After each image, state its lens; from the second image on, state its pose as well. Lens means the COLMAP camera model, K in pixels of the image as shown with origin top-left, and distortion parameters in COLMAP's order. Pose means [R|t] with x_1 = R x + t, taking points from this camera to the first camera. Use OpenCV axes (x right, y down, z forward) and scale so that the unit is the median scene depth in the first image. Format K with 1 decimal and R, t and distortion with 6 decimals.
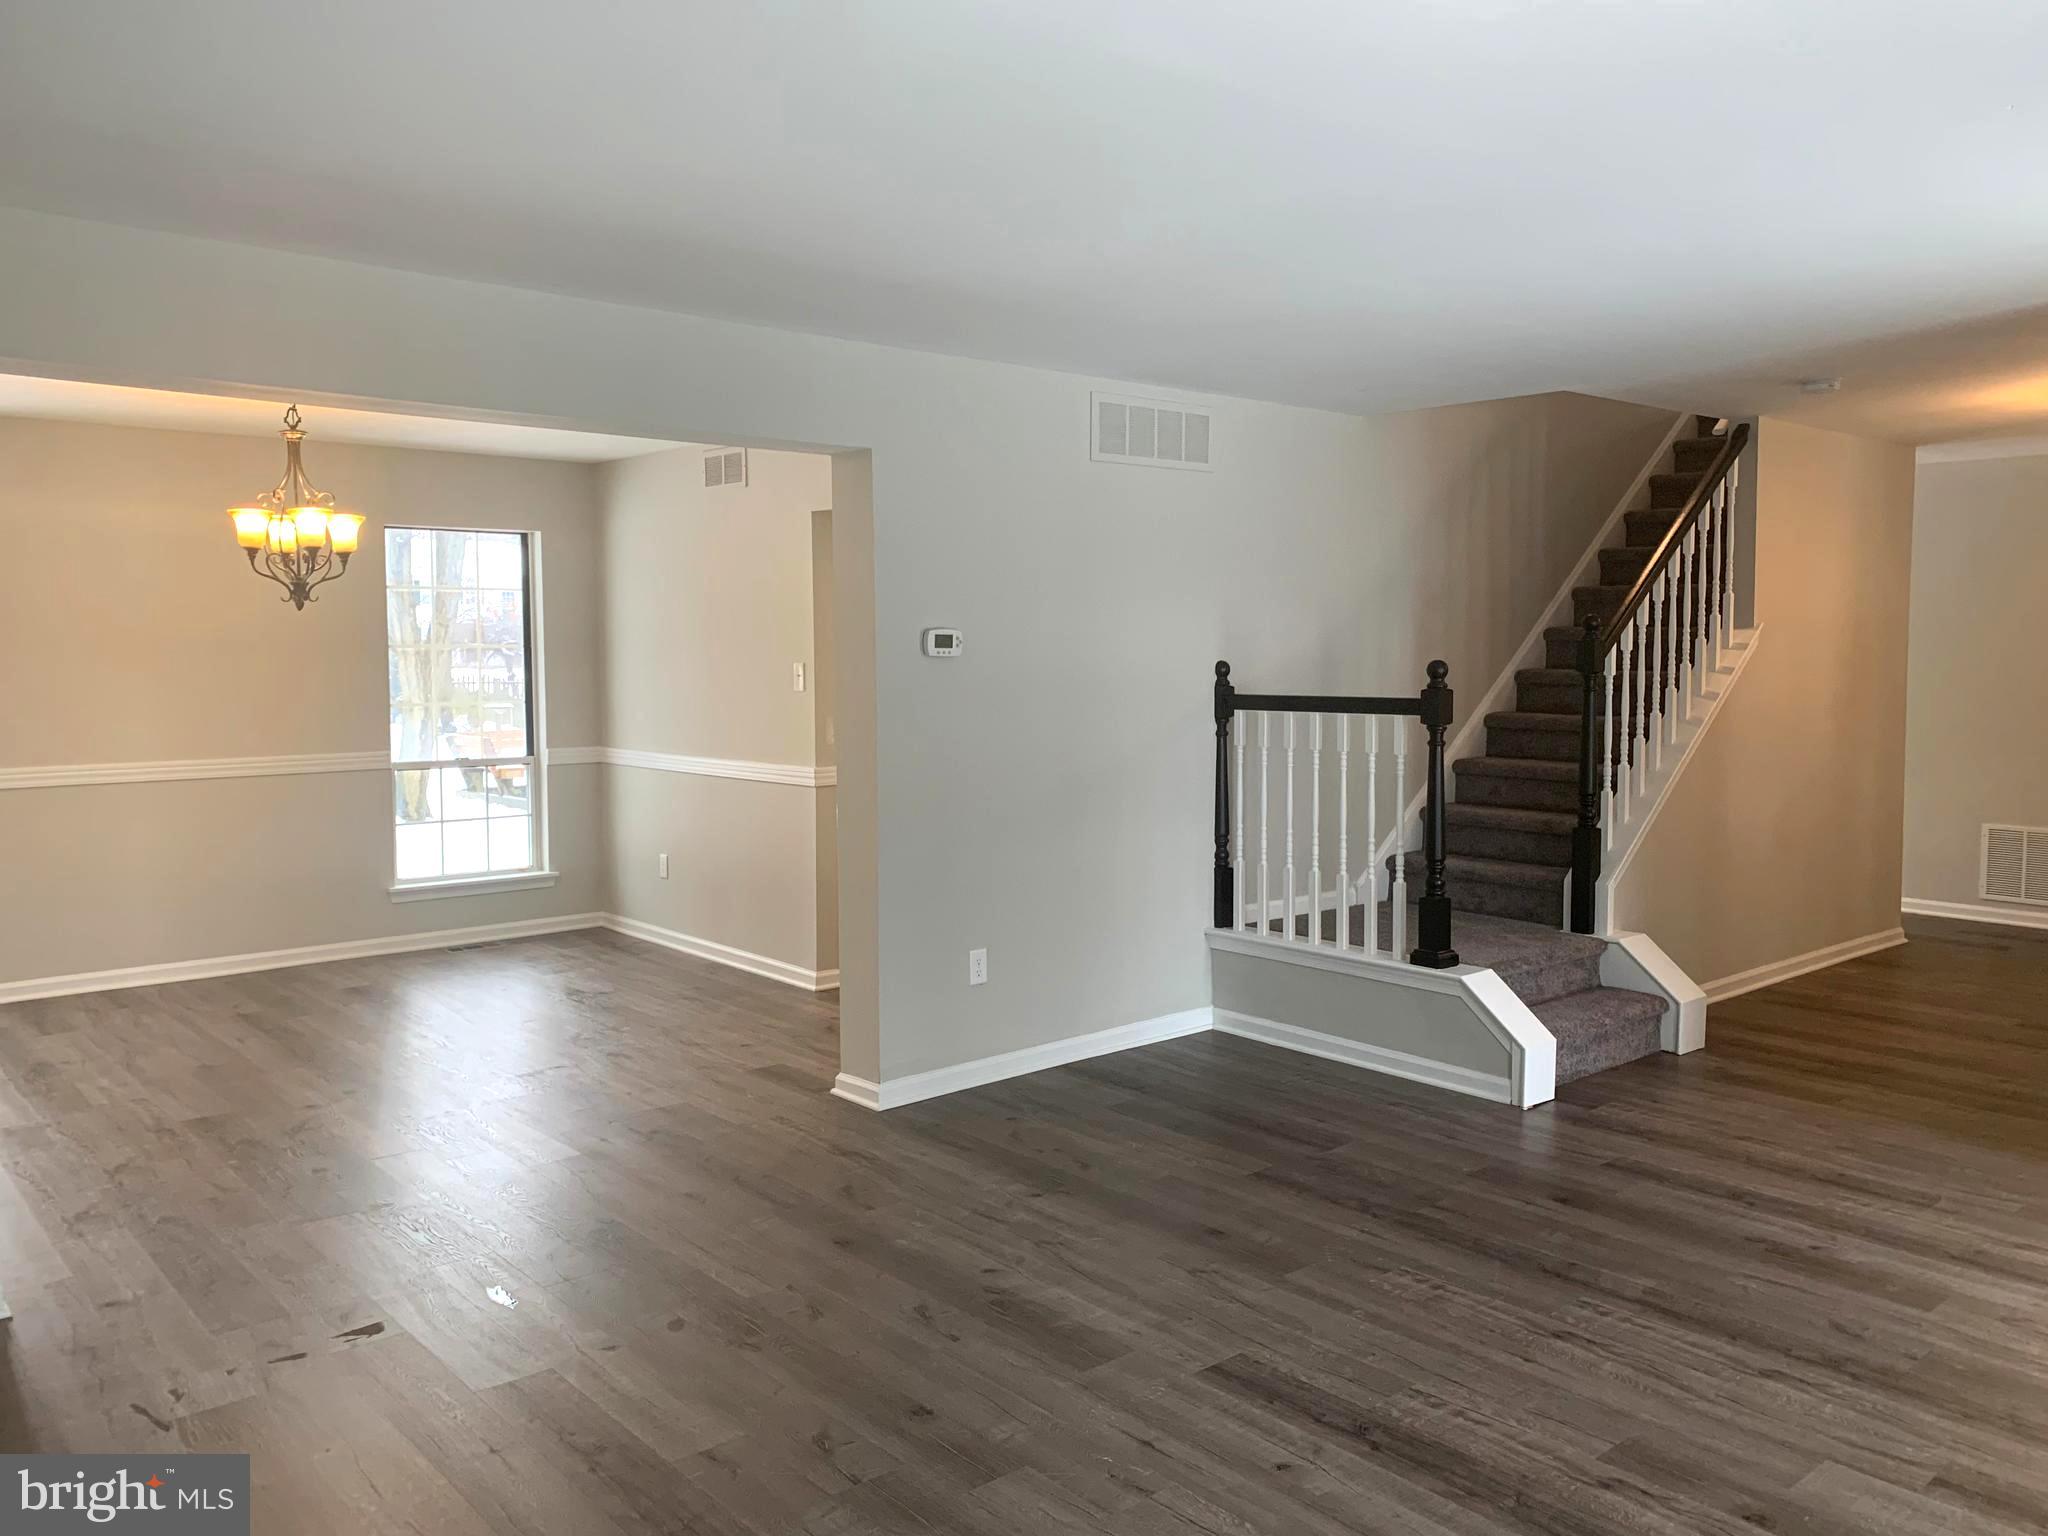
lens RADIAL K [[1576.0, 0, 1022.8], [0, 1576.0, 760.1], [0, 0, 1]] dist [0.012687, -0.016001]
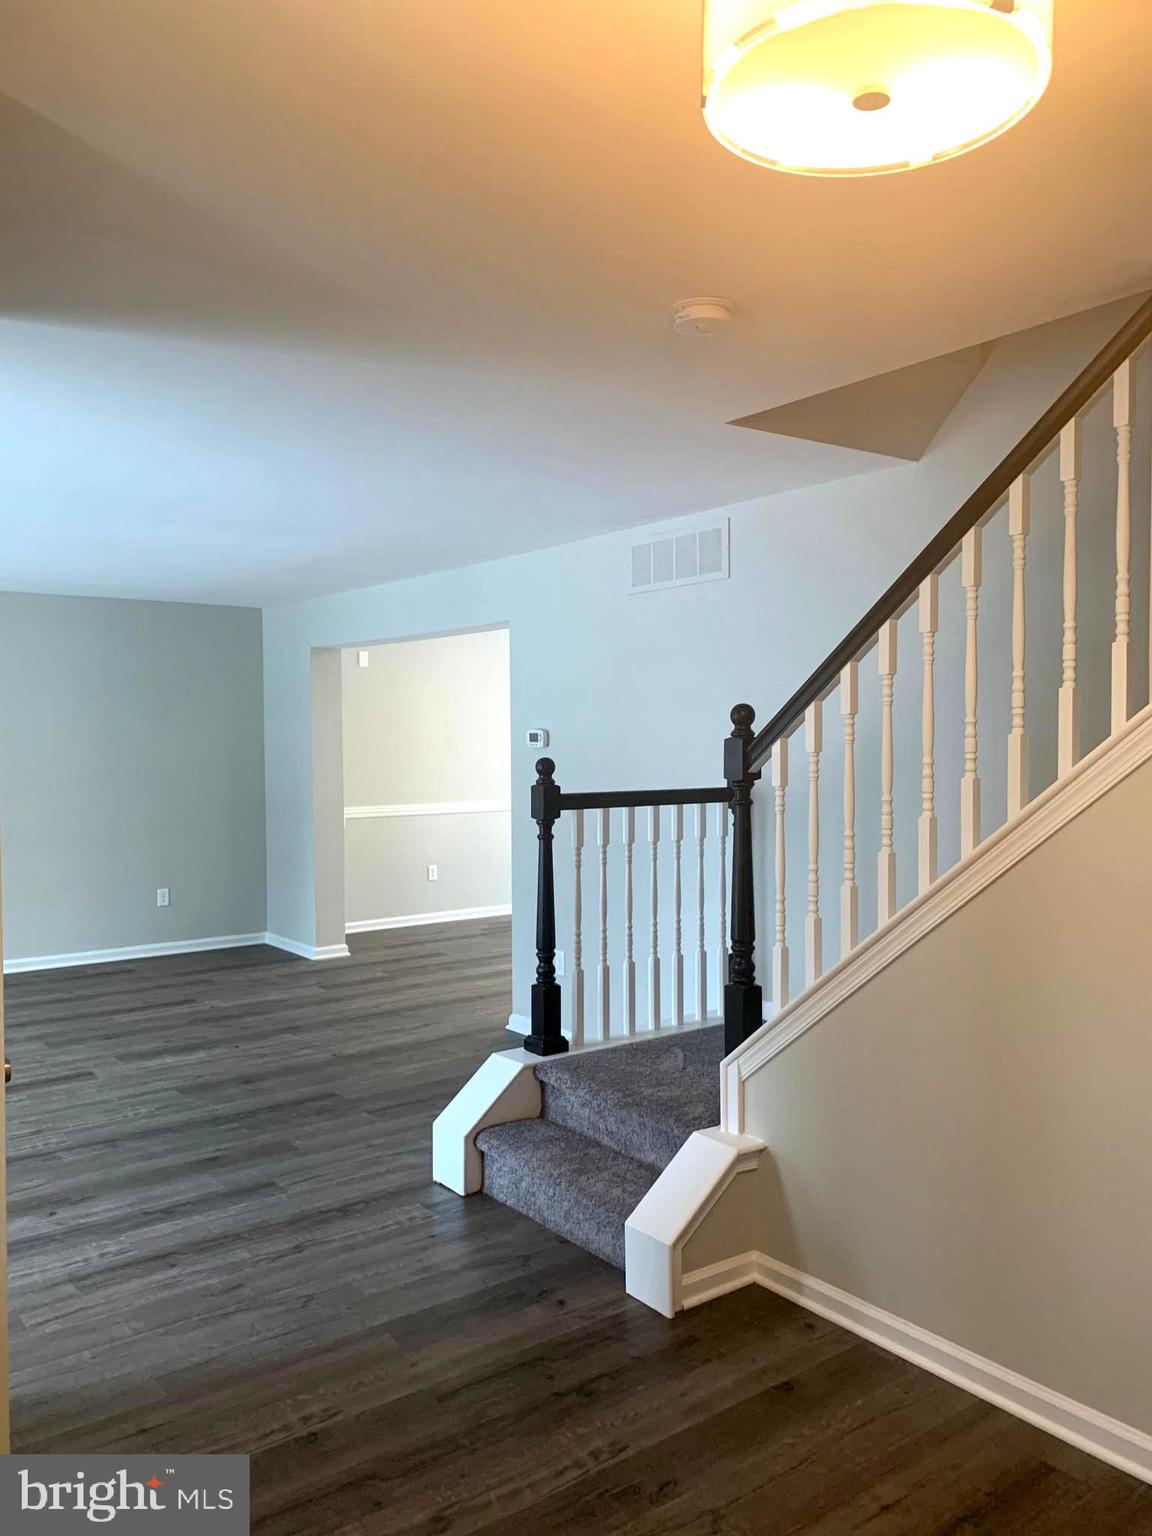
lens RADIAL K [[1182.0, 0, 571.9], [0, 1182.0, 768.7], [0, 0, 1]] dist [0.012687, -0.016001]
pose [[-0.061754, 0.027914, -0.997701, 1.338713], [-0.074571, 0.996686, 0.032501, -0.105552], [0.995302, 0.076407, -0.059468, 1.364530]]
